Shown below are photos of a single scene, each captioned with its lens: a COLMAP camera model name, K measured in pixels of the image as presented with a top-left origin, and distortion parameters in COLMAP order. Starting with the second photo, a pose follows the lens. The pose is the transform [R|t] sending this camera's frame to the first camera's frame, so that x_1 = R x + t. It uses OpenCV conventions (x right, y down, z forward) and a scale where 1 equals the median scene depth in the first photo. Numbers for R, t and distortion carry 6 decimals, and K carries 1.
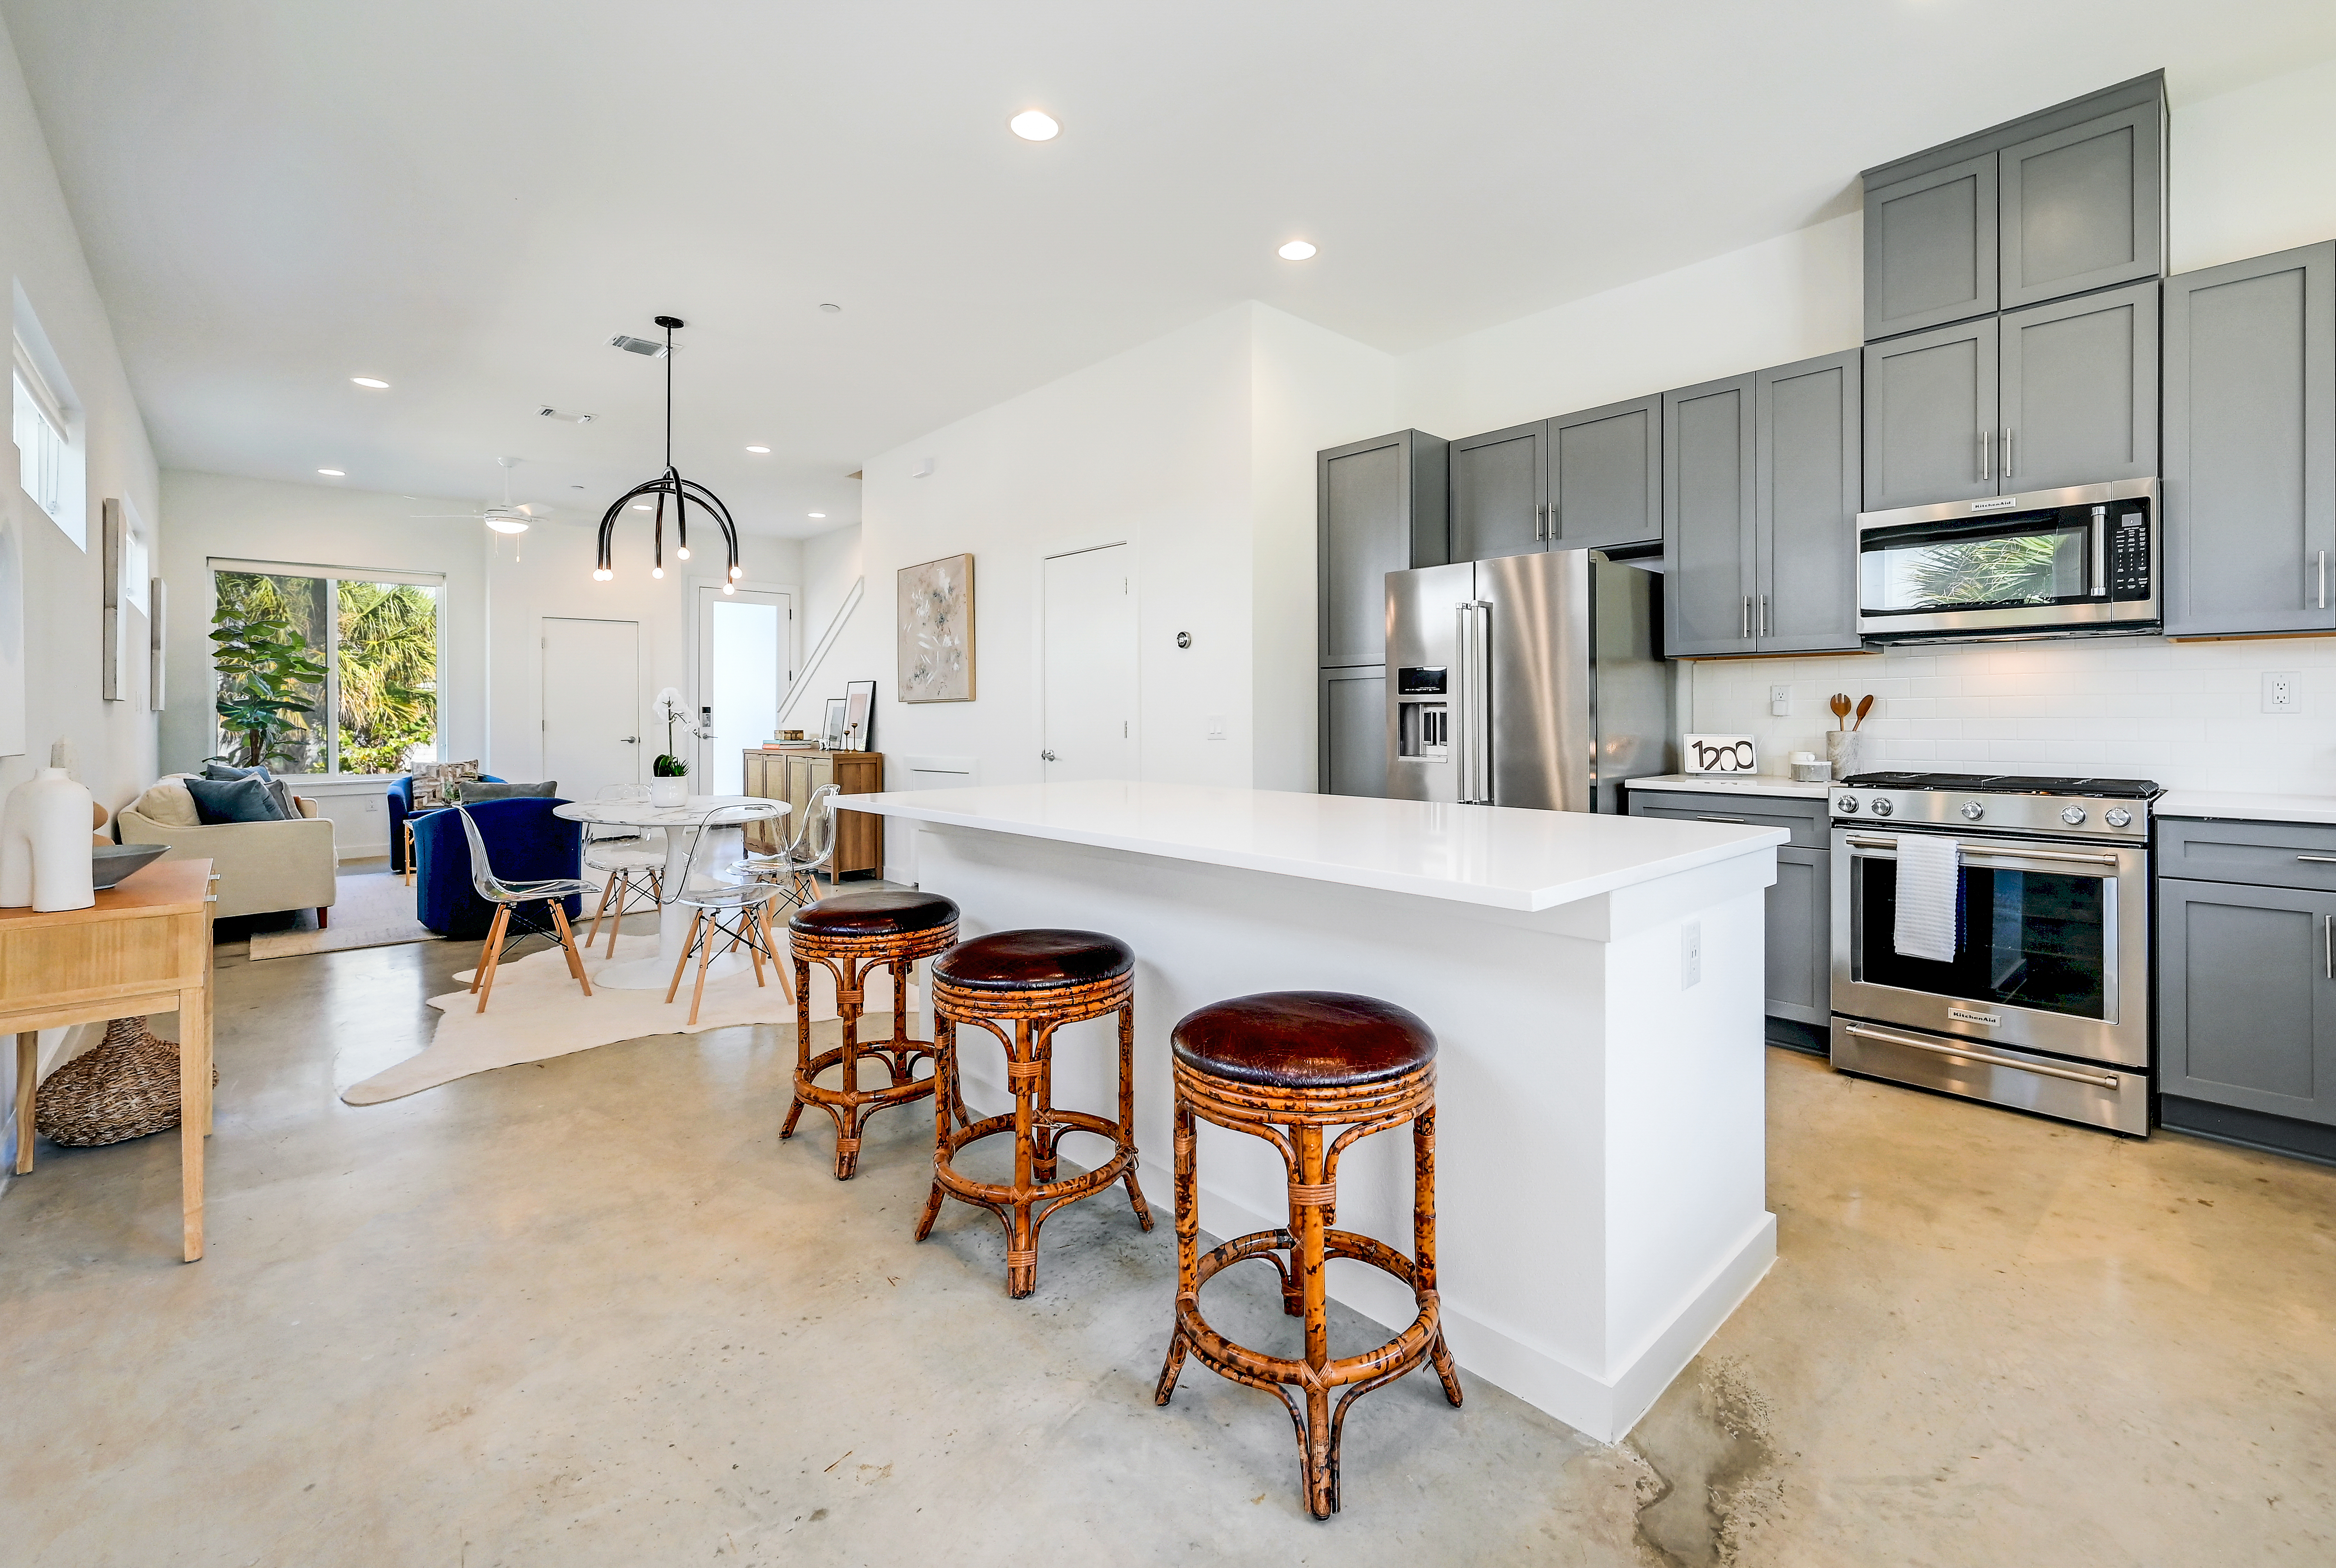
lens RADIAL K [[1006.7, 0, 1233.6], [0, 1006.7, 720.7], [0, 0, 1]] dist [-0.000510, -0.000002]
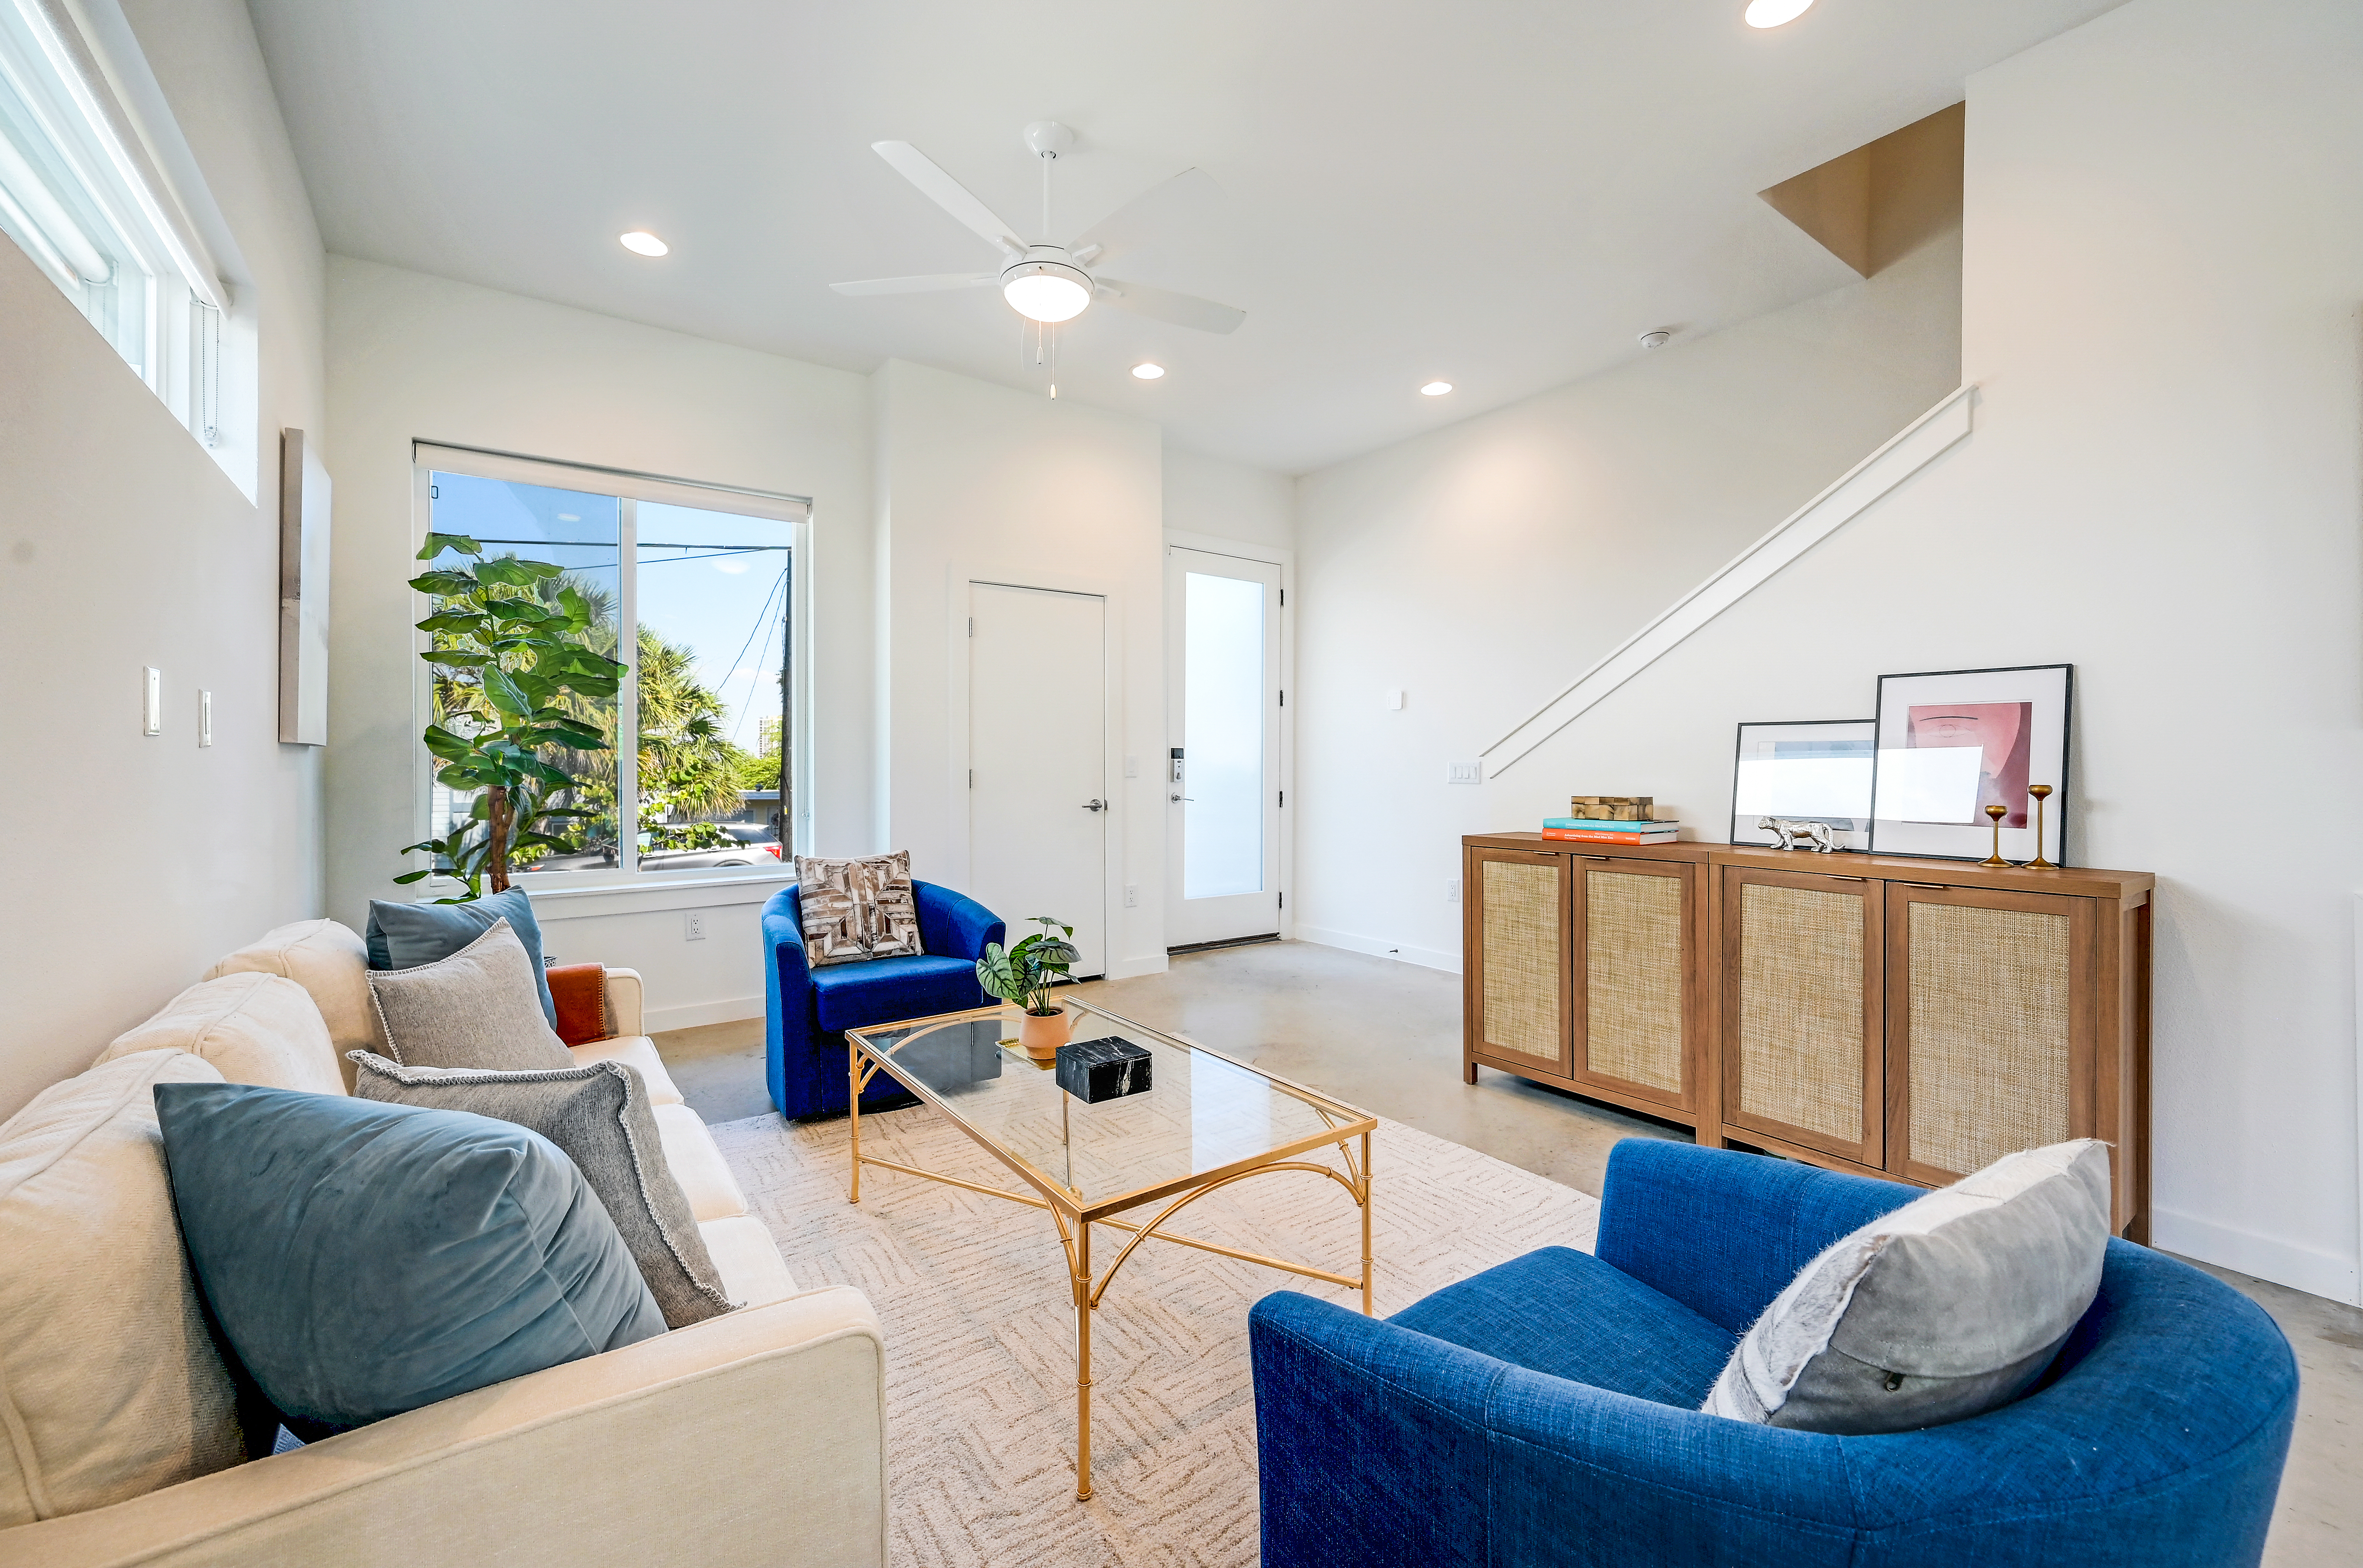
lens RADIAL K [[952.3, 0, 1190.1], [0, 952.3, 775.4], [0, 0, 1]] dist [0.008788, 0.000075]
pose [[0.990916, 0.006192, -0.134342, -0.602105], [-0.005566, 0.999972, 0.005040, -0.001052], [0.134370, -0.004246, 0.990922, 0.609566]]
